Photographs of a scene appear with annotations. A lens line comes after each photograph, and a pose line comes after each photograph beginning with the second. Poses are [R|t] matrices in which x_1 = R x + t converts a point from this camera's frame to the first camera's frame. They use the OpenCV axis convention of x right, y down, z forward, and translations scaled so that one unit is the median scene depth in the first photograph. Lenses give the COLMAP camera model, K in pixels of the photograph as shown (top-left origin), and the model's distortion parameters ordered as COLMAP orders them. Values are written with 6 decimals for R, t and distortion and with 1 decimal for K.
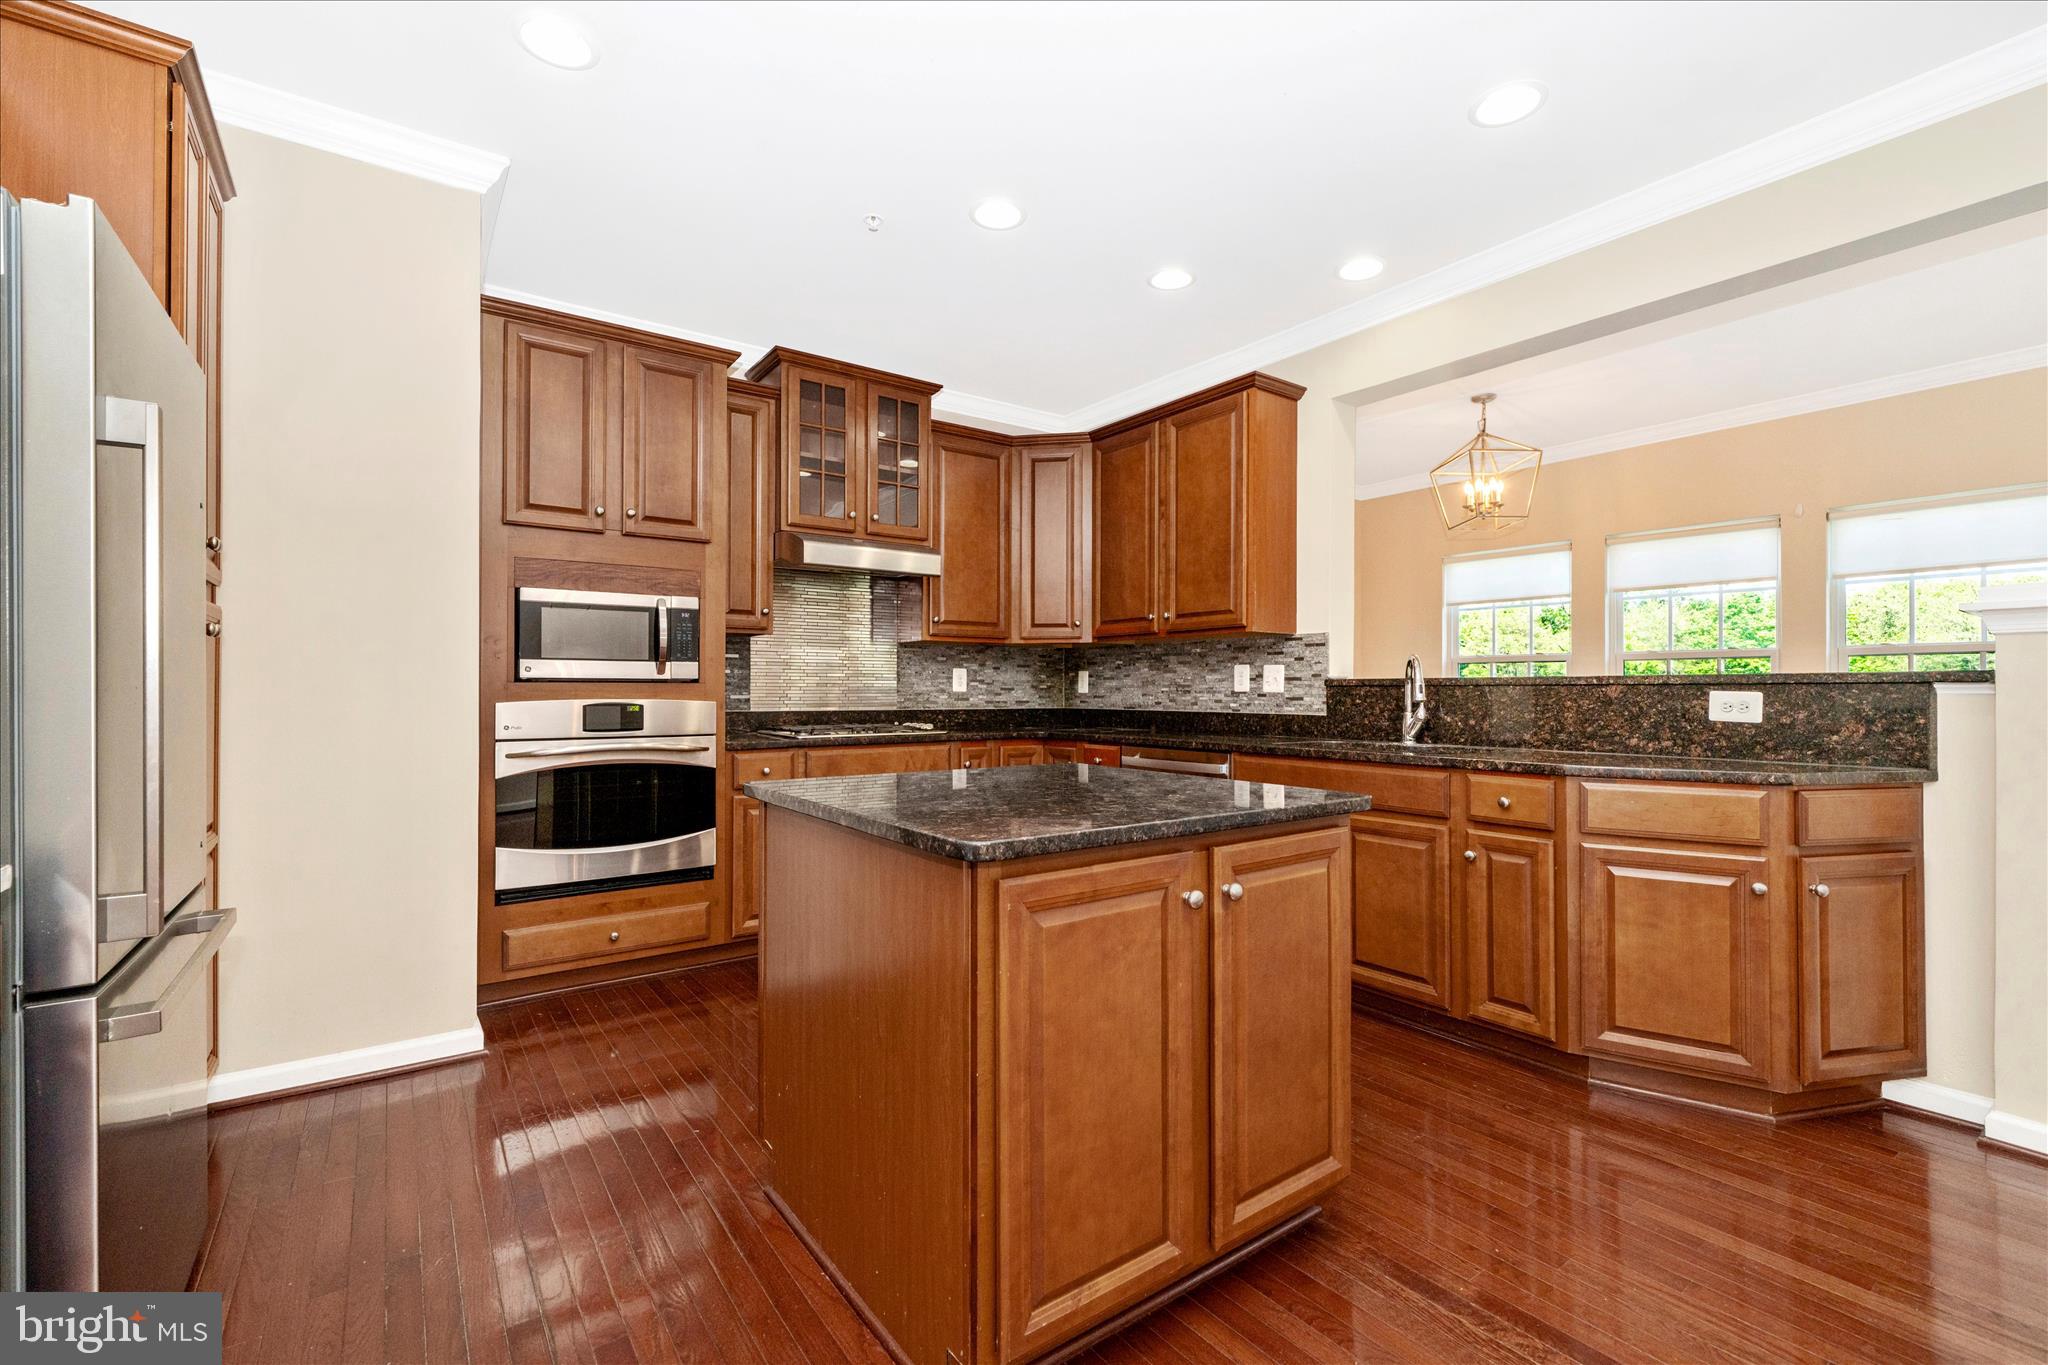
lens RADIAL K [[879.8, 0, 1020.4], [0, 879.8, 683.8], [0, 0, 1]] dist [-0.001619, 0.001210]
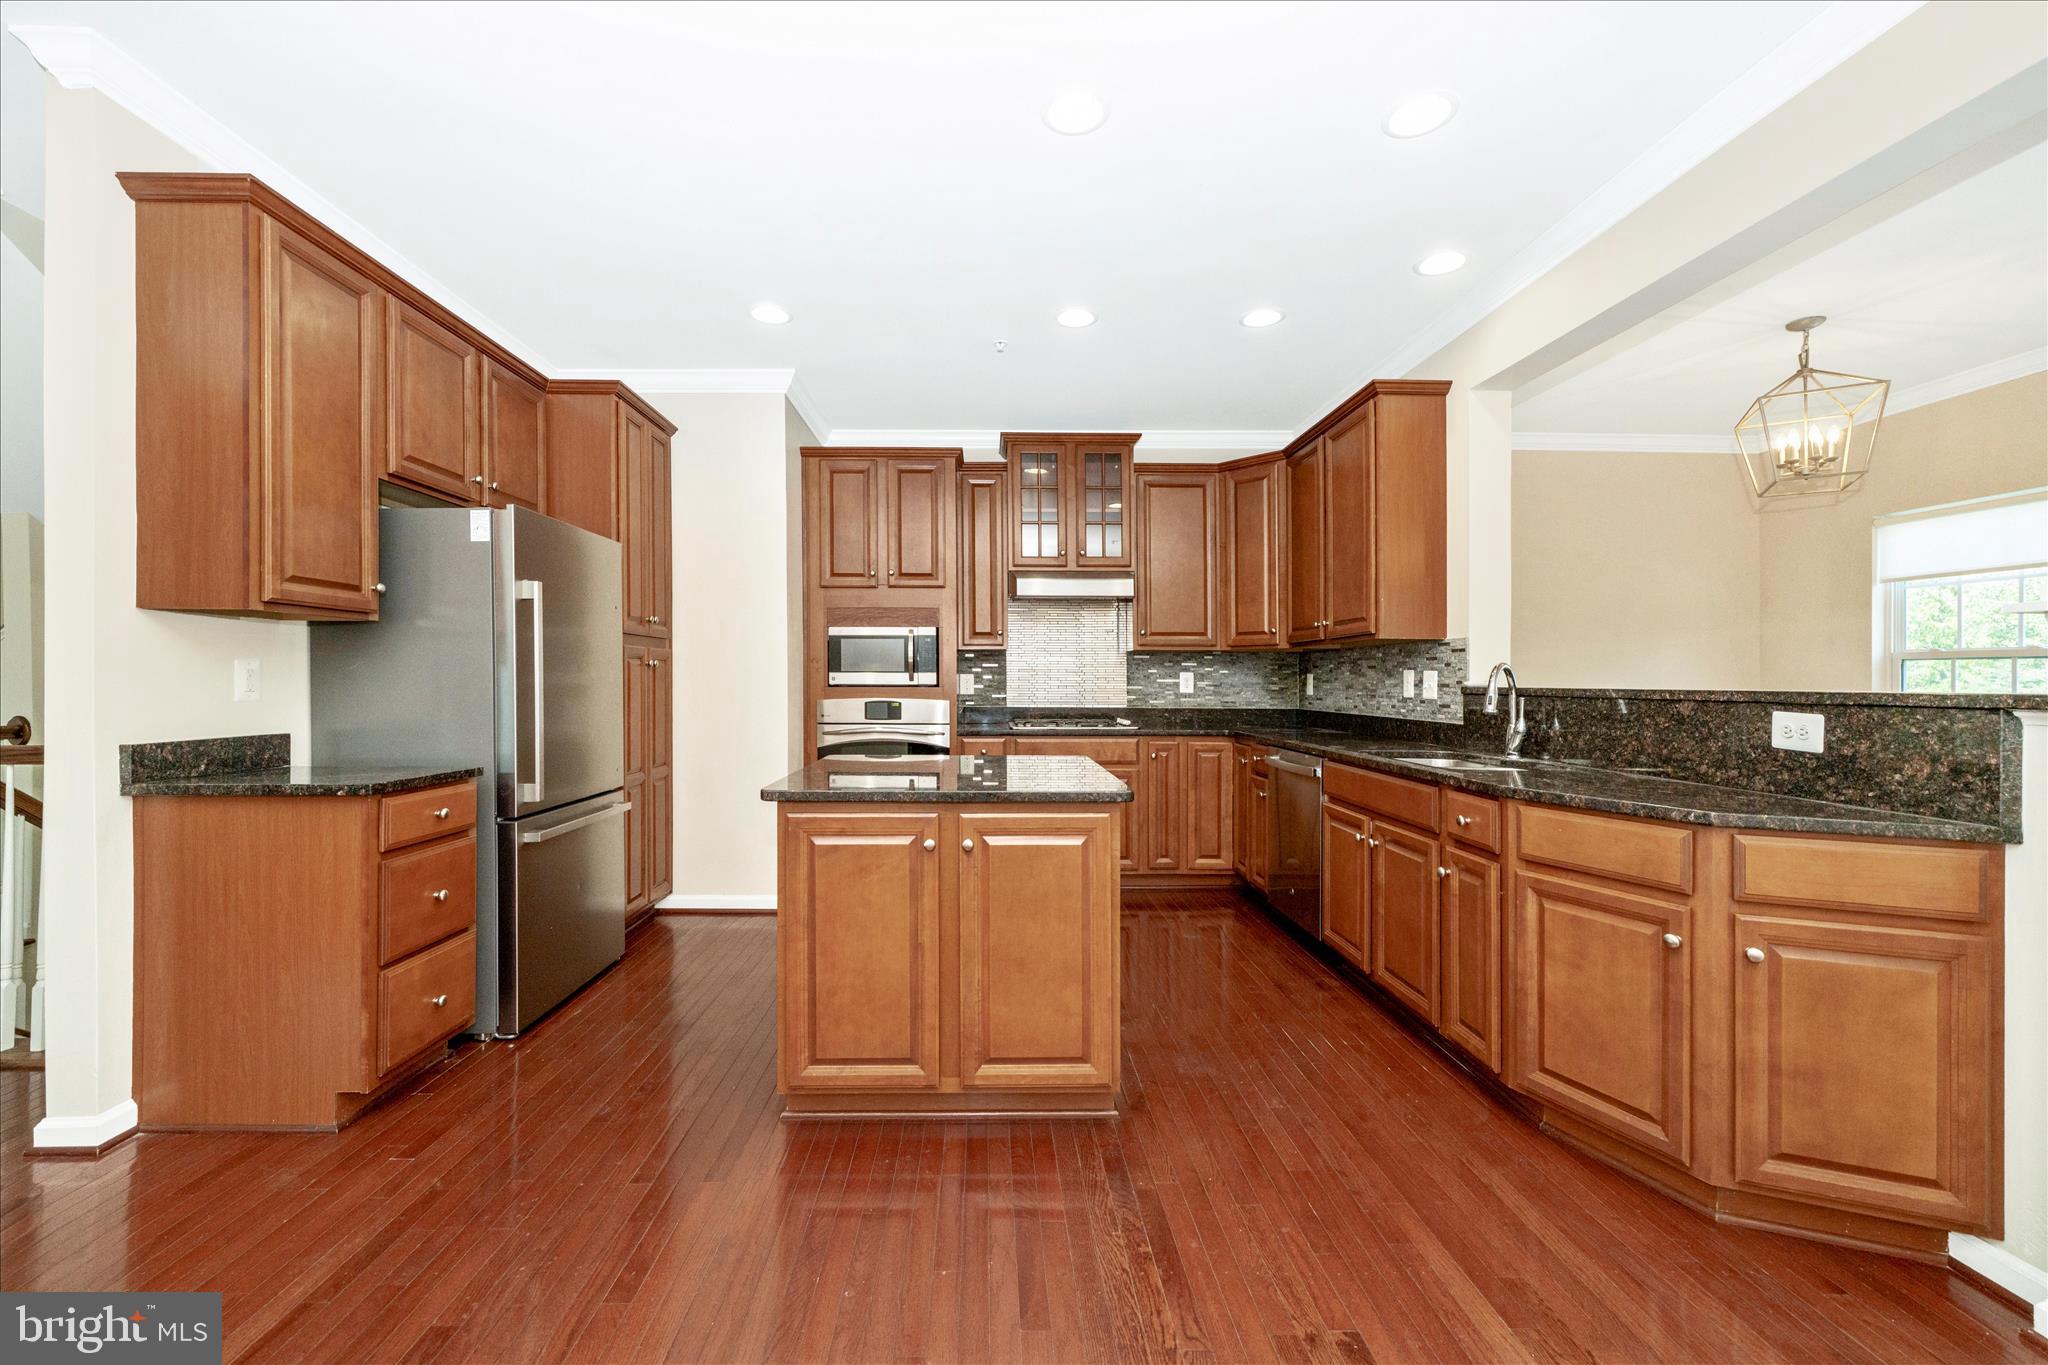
lens RADIAL K [[826.9, 0, 987.8], [0, 826.9, 673.9], [0, 0, 1]] dist [-0.008534, 0.001969]
pose [[0.821479, 0.000107, -0.570239, 0.527497], [0.000429, 1.000000, 0.000806, -0.025286], [0.570239, -0.000907, 0.821478, -0.057484]]
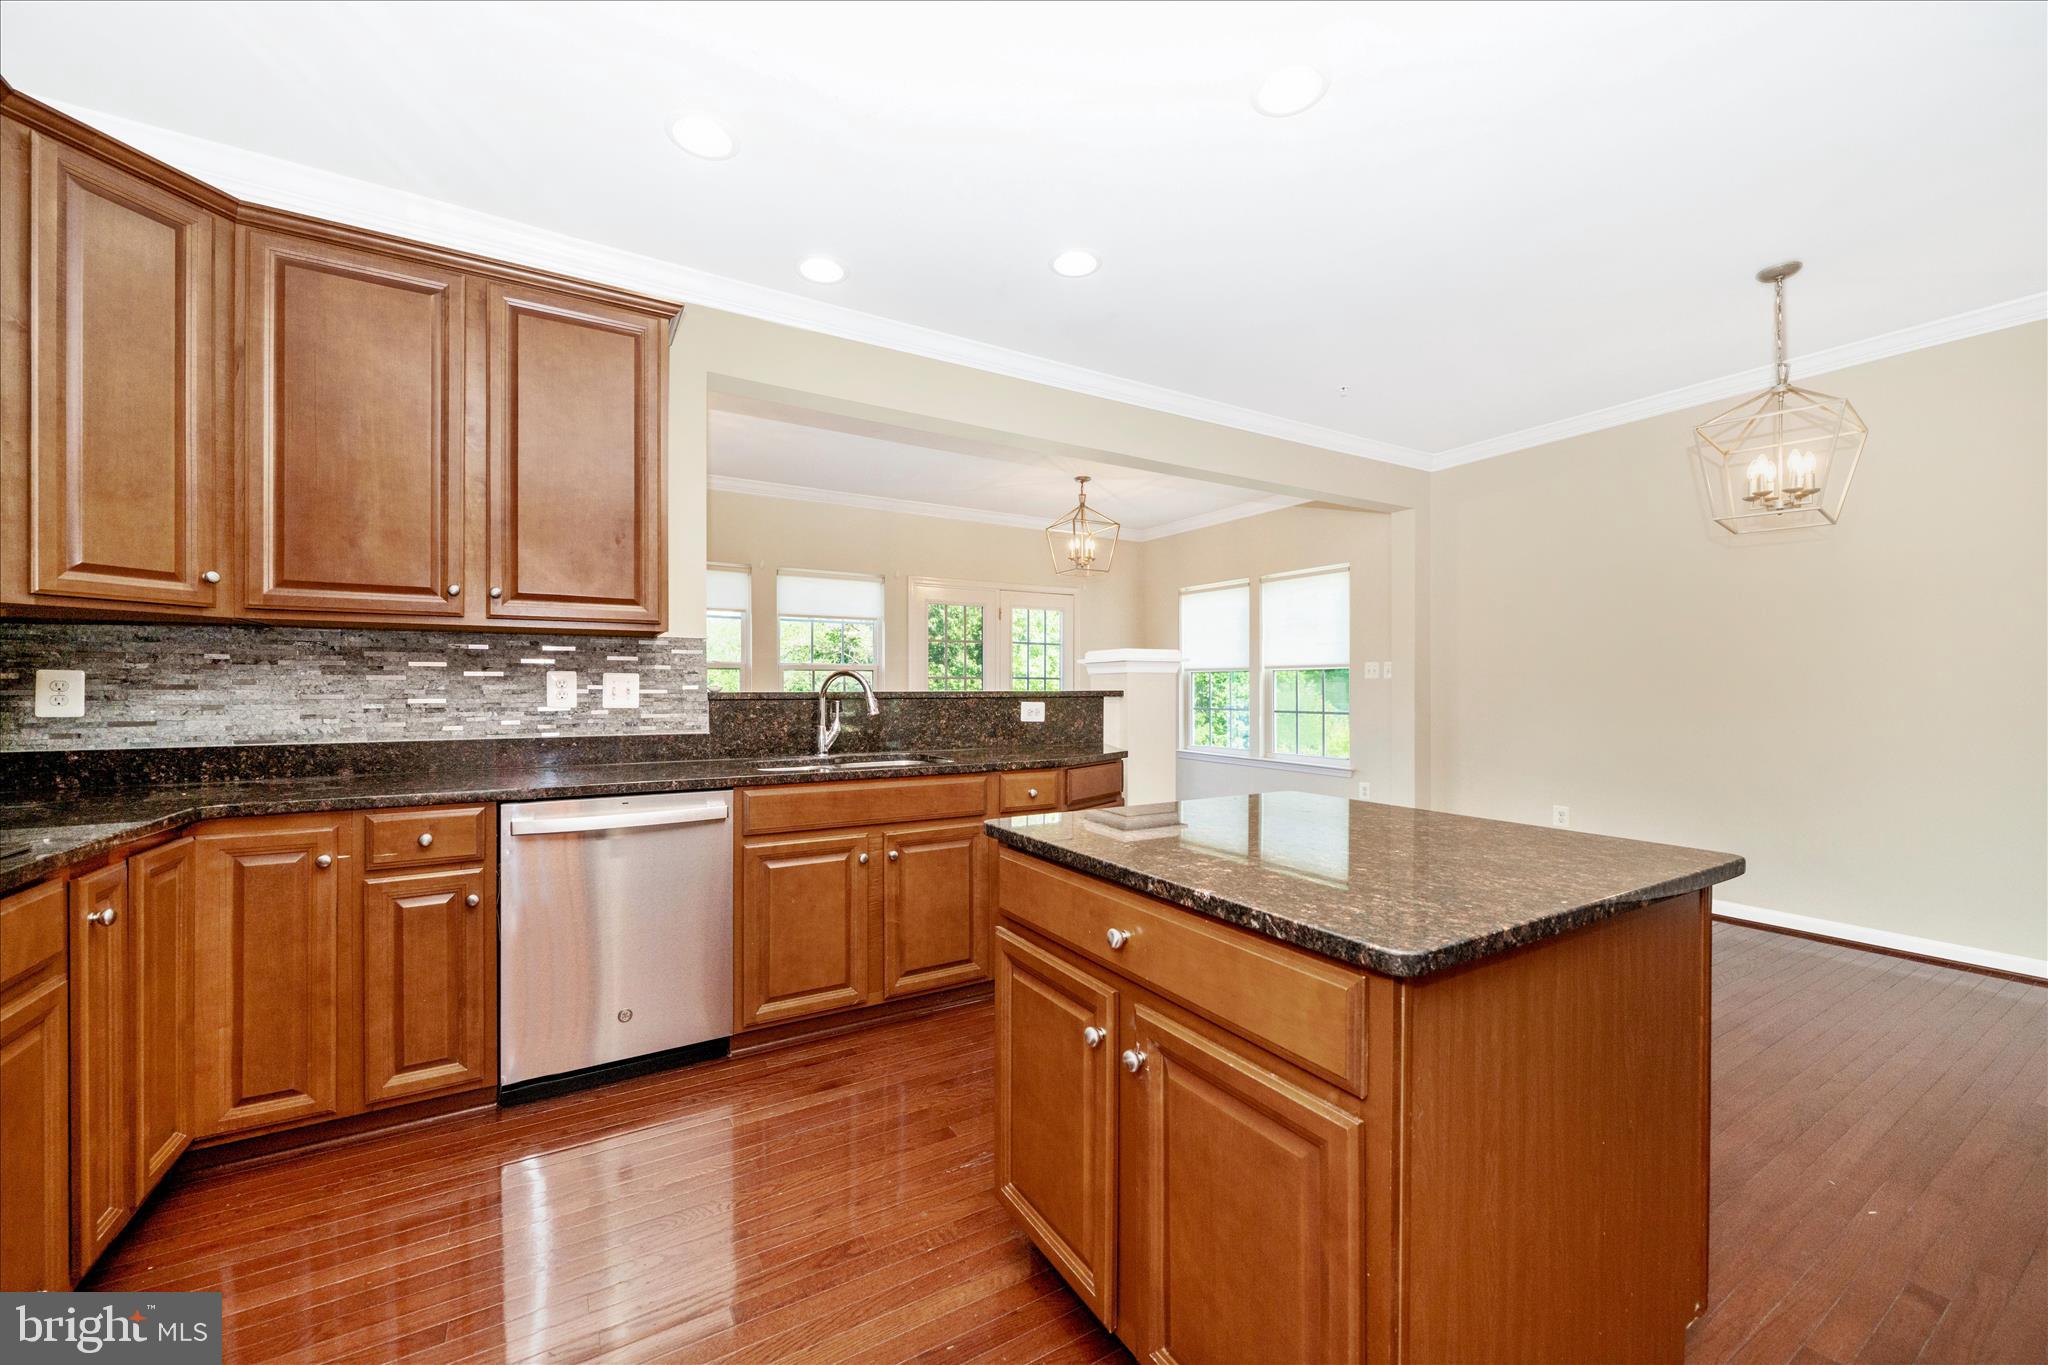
lens RADIAL K [[805.6, 0, 1019.0], [0, 805.6, 681.9], [0, 0, 1]] dist [-0.003545, 0.000990]
pose [[0.081396, 0.003711, 0.996675, -0.514997], [-0.008841, 0.999956, -0.003001, -0.019035], [-0.996643, -0.008568, 0.081426, 0.763631]]
